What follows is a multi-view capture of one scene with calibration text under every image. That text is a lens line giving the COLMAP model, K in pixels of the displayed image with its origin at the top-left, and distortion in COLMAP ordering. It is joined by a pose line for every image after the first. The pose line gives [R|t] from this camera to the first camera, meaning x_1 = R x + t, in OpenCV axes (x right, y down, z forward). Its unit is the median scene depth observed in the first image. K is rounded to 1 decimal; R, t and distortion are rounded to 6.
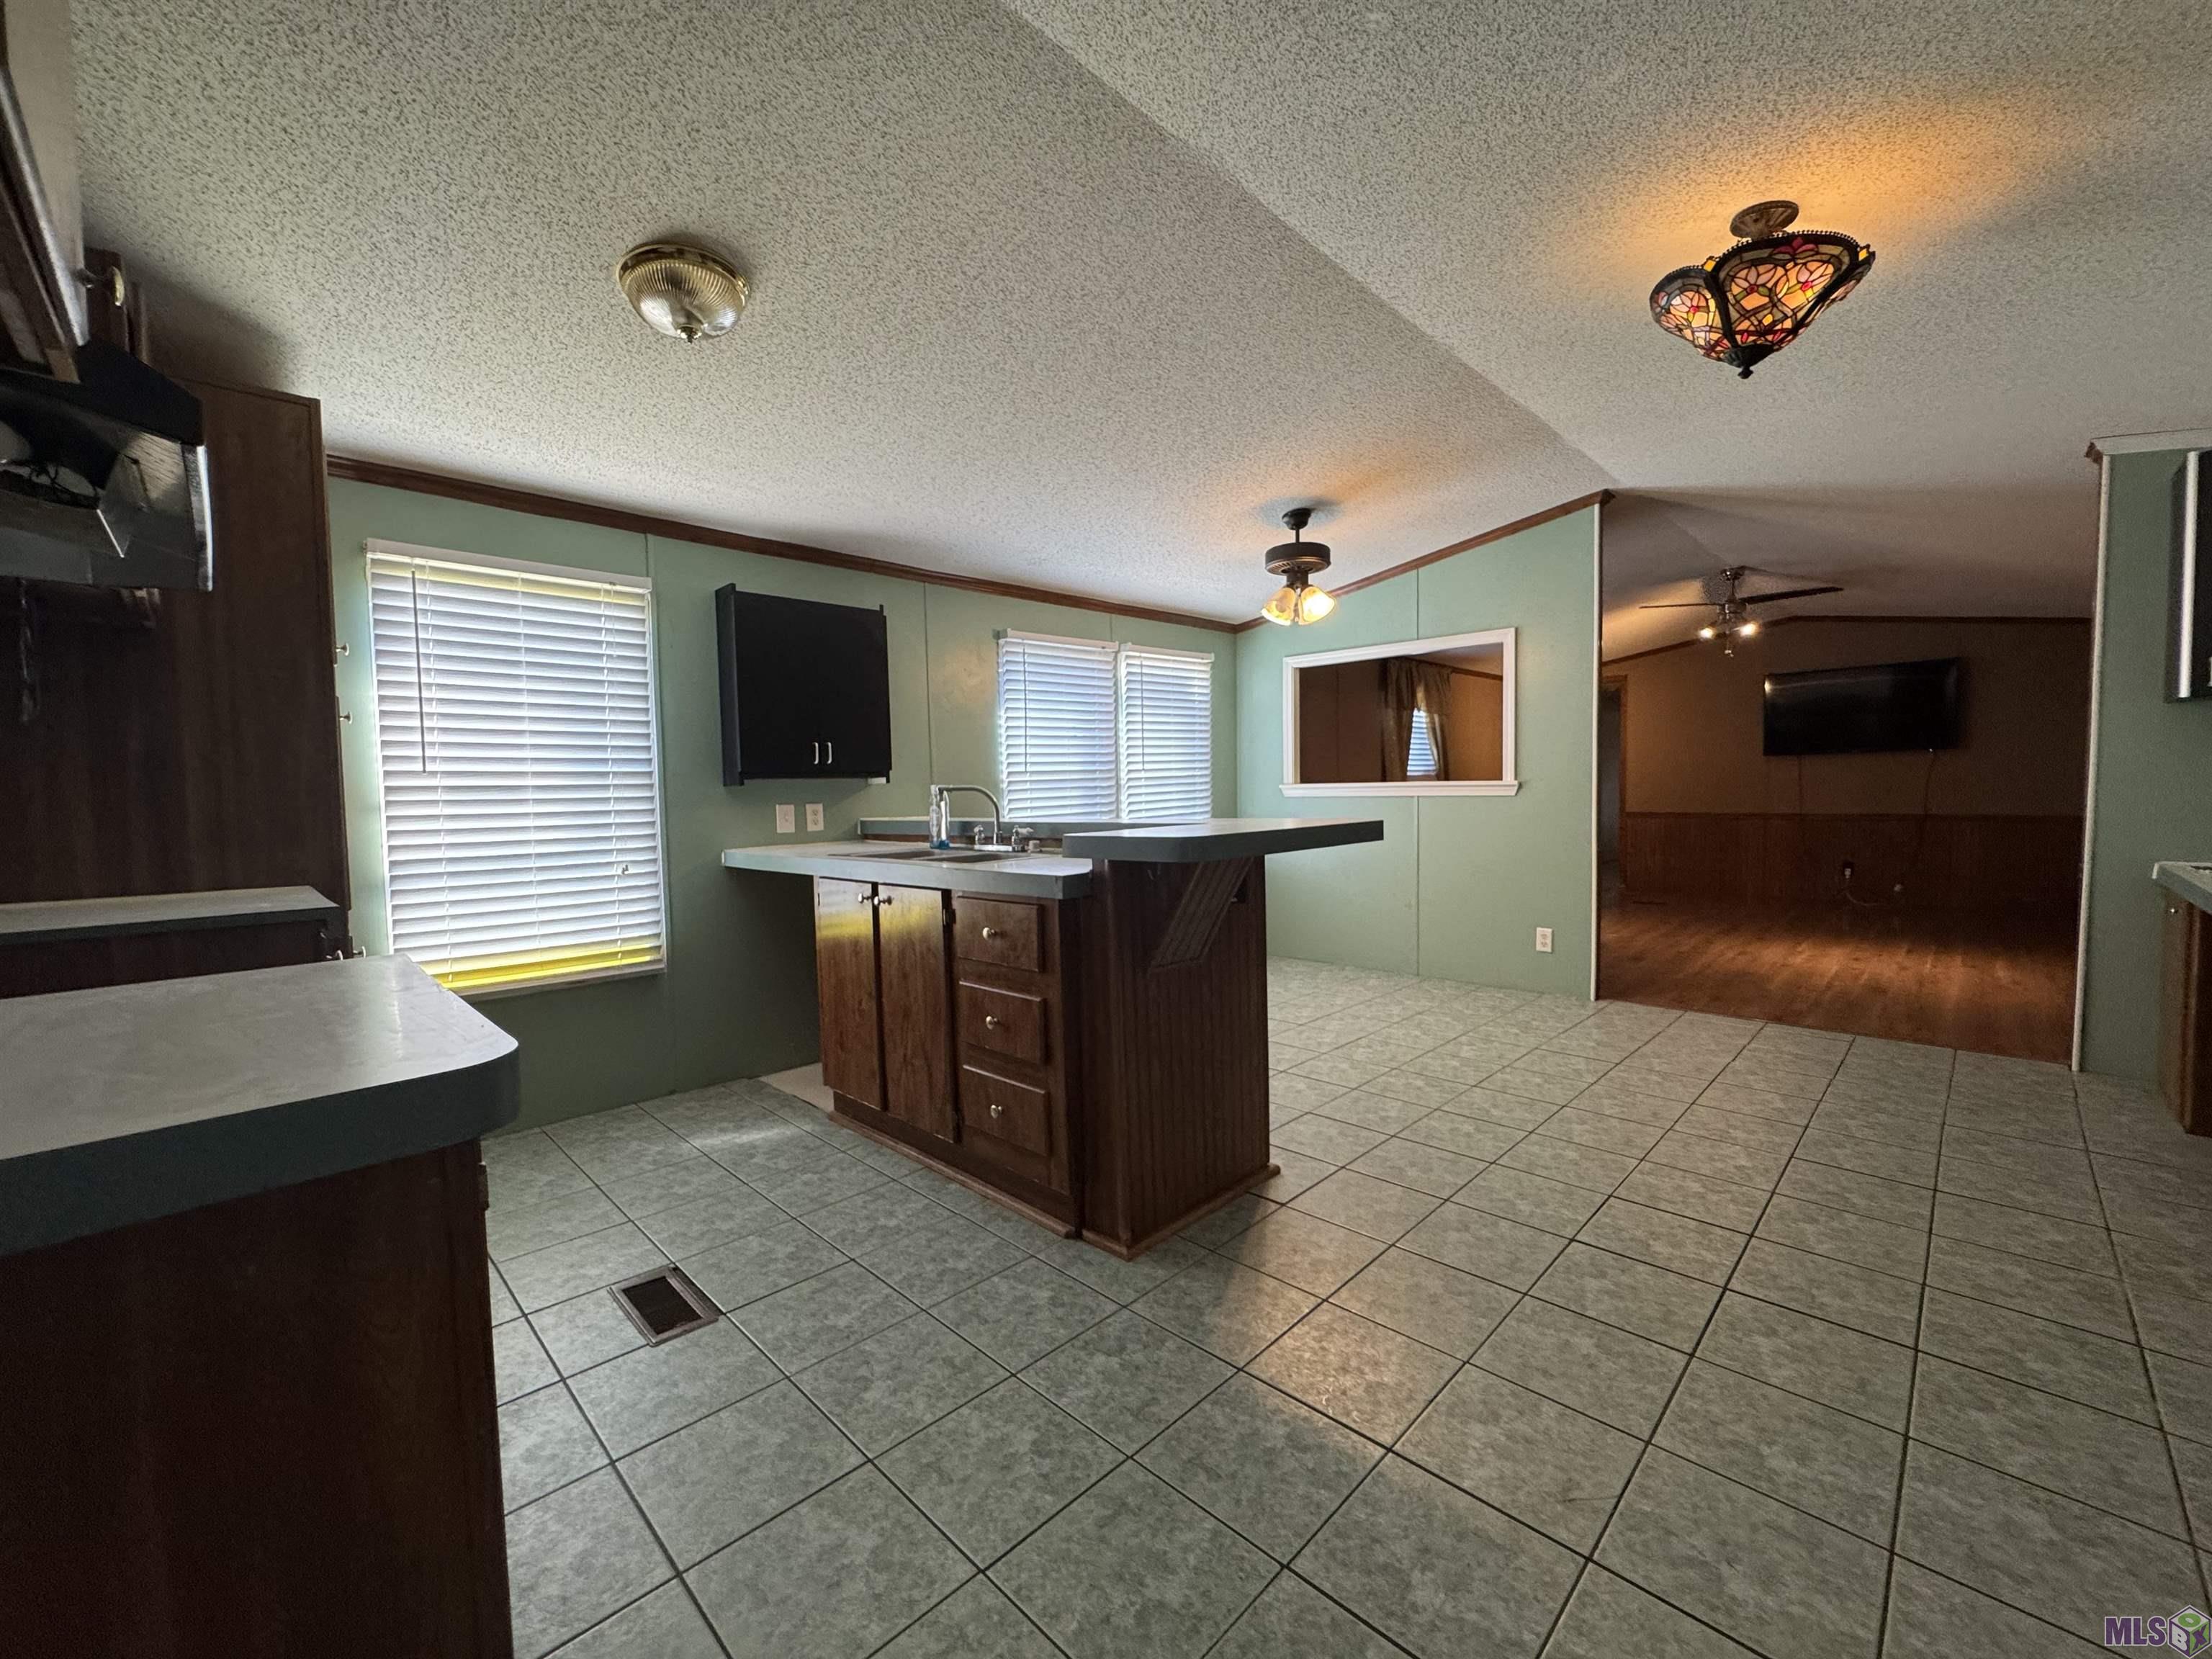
lens RADIAL K [[892.0, 0, 1106.0], [0, 892.0, 829.5], [0, 0, 1]] dist [-0.003516, 0.000585]
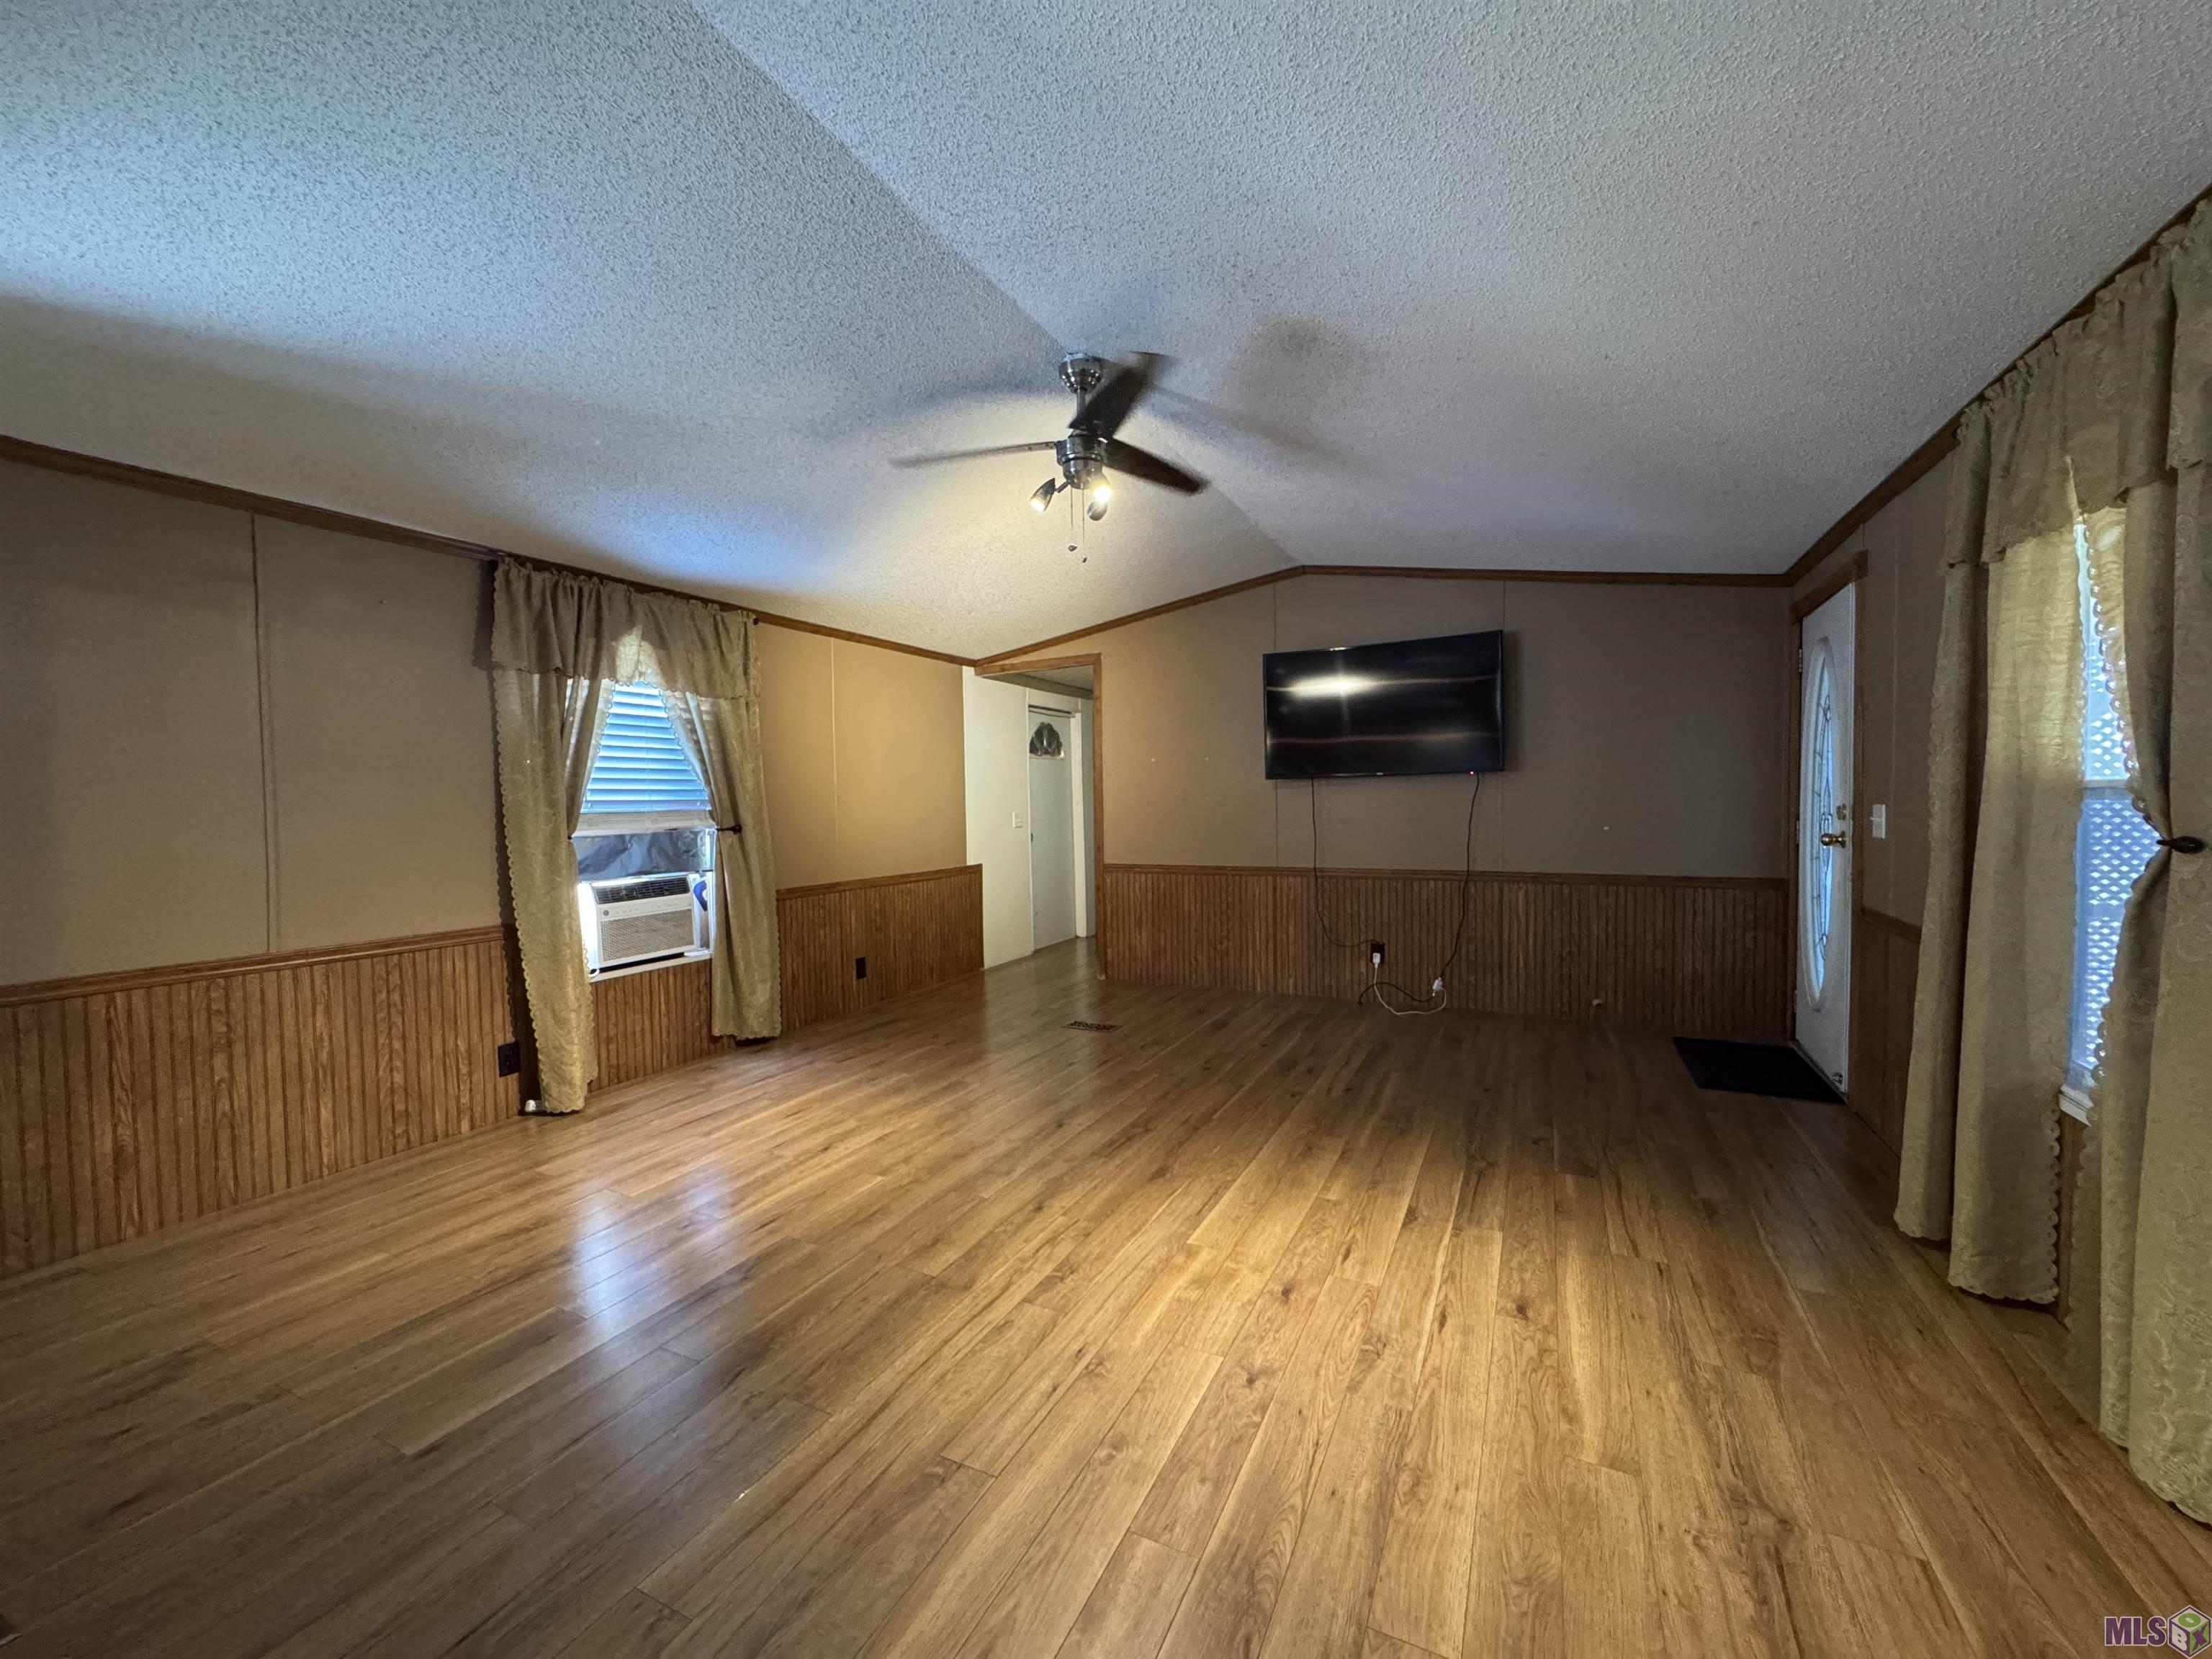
lens RADIAL K [[879.7, 0, 1096.2], [0, 879.7, 832.2], [0, 0, 1]] dist [-0.005747, 0.000019]
pose [[0.967648, -0.011151, 0.252056, 0.472192], [0.014844, 0.999808, -0.012753, -0.038703], [-0.251865, 0.016082, 0.967629, 0.428013]]
